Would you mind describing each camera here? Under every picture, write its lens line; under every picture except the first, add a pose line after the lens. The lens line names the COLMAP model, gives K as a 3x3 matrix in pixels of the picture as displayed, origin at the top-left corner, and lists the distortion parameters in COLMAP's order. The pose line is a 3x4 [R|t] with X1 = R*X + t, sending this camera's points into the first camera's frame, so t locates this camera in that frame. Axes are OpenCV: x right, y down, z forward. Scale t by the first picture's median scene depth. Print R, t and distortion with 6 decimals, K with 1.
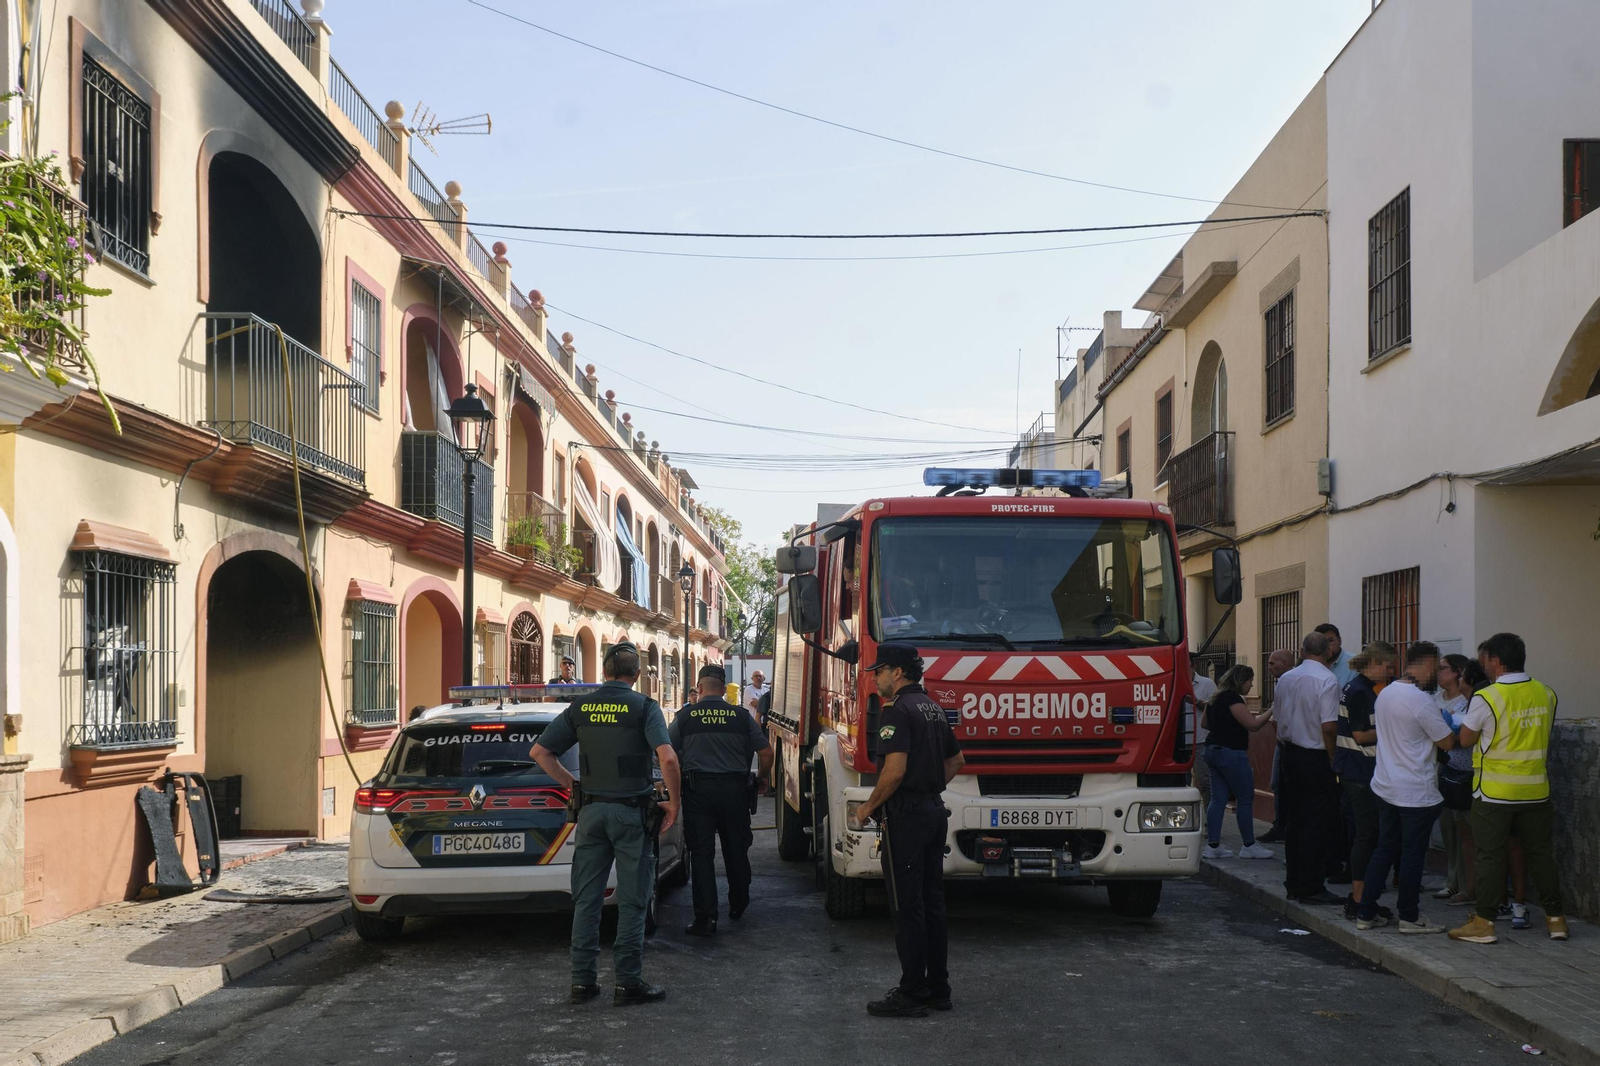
lens RADIAL K [[1795.7, 0, 814.7], [0, 1795.7, 680.5], [0, 0, 1]] dist [0.021248, 0.000000]
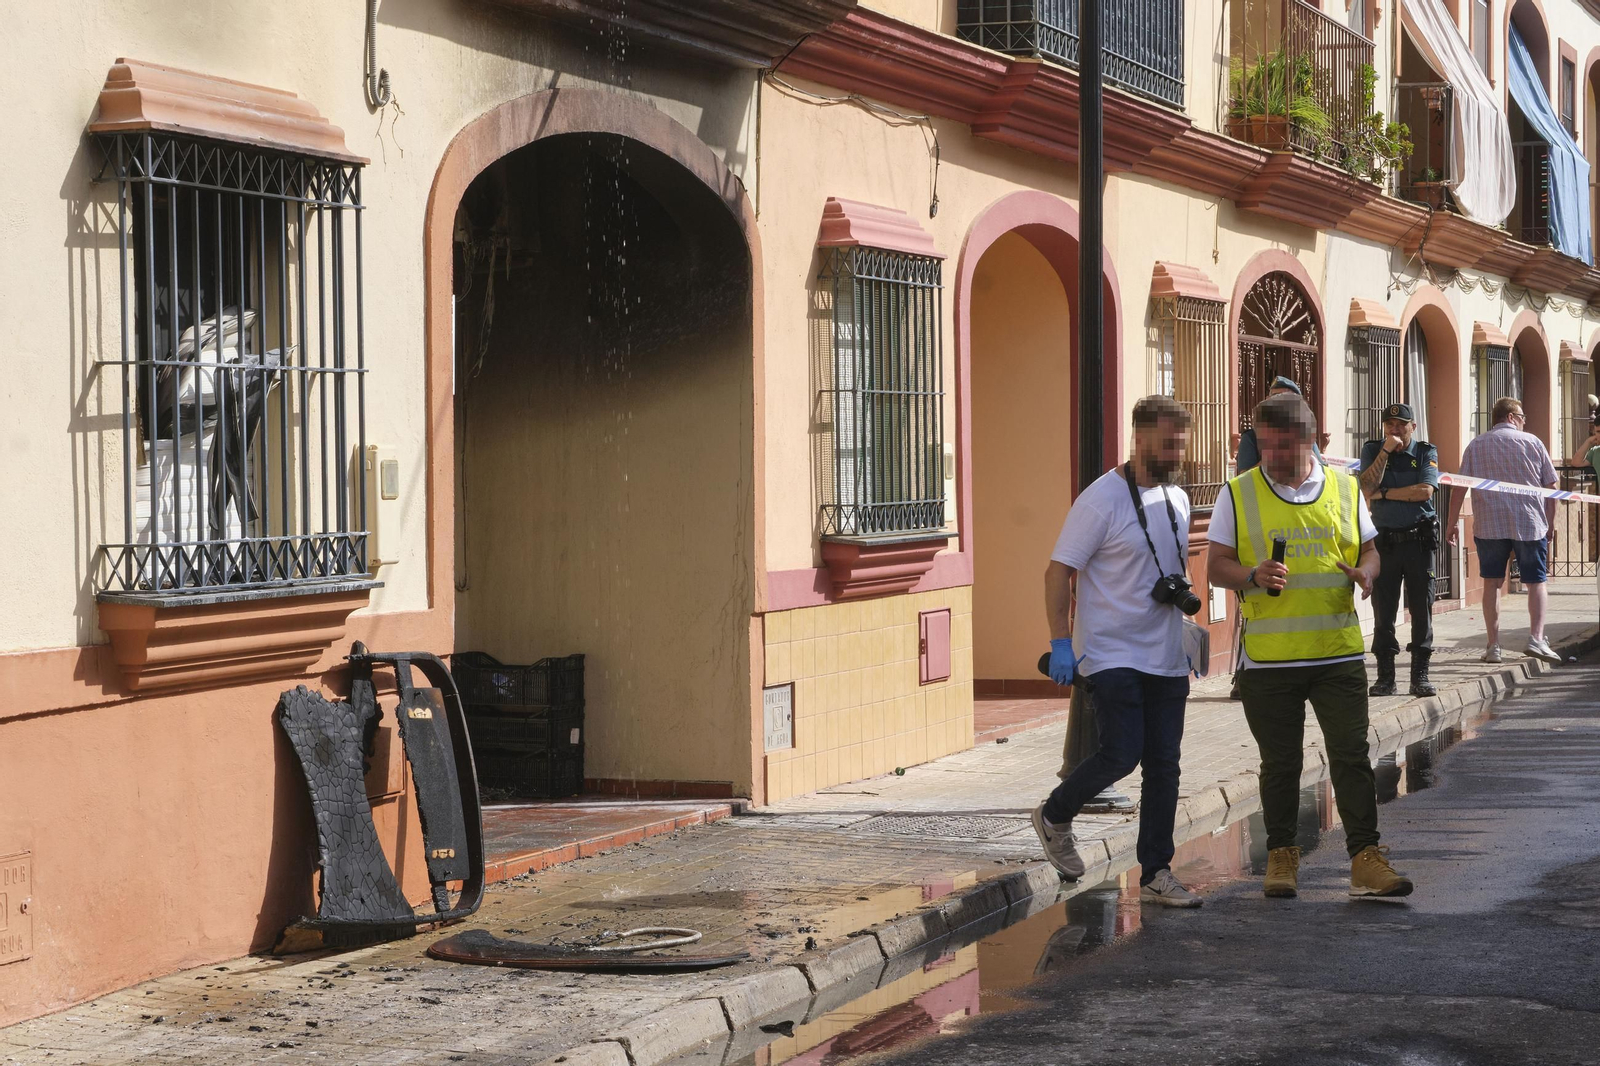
lens RADIAL K [[3764.4, 0, 807.6], [0, 3764.4, 532.6], [0, 0, 1]] dist [0.122711, 0.000000]
pose [[0.952346, -0.005774, -0.304965, 0.015832], [0.013592, 0.999631, 0.023518, 0.002594], [0.304717, -0.026542, 0.952073, 0.179048]]
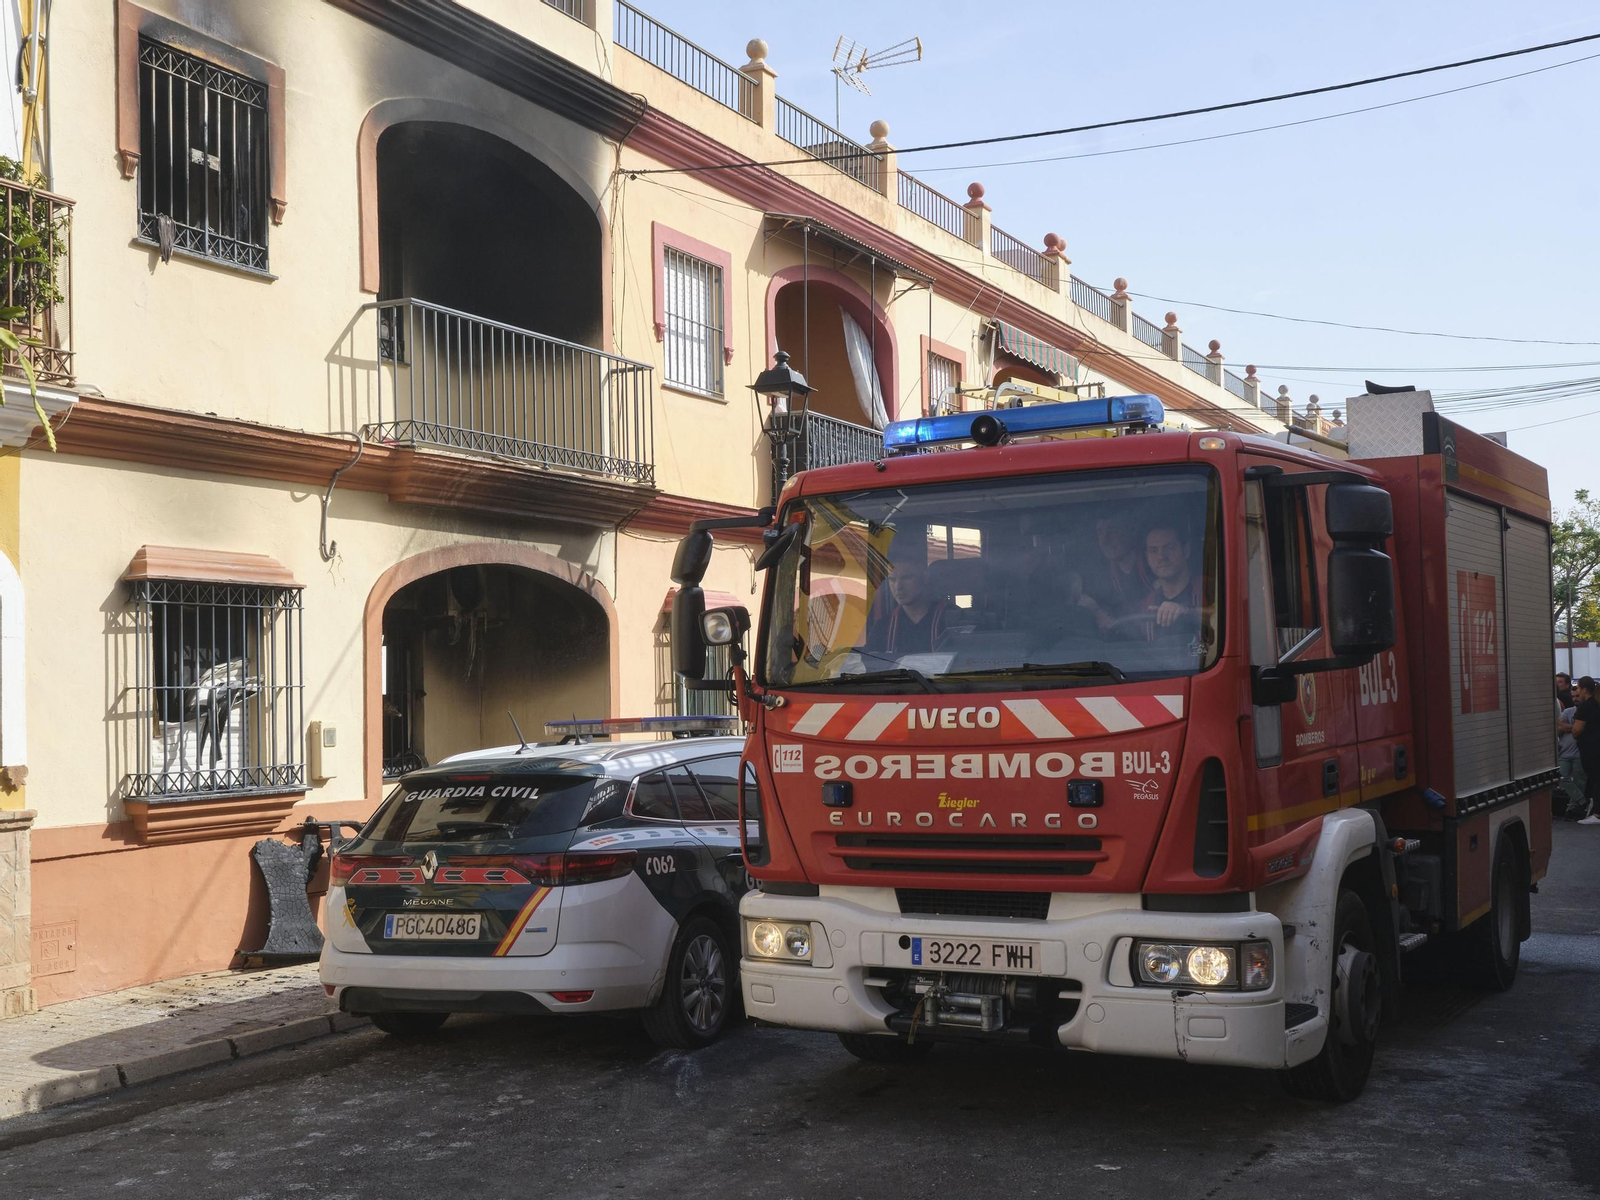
lens RADIAL K [[1944.8, 0, 805.0], [0, 1944.8, 603.1], [0, 0, 1]] dist [0.026758, 0.000000]
pose [[0.890058, -0.040565, -0.454038, 0.296007], [0.023399, 0.998785, -0.043363, -0.009281], [0.455246, 0.027972, 0.889926, 0.251217]]
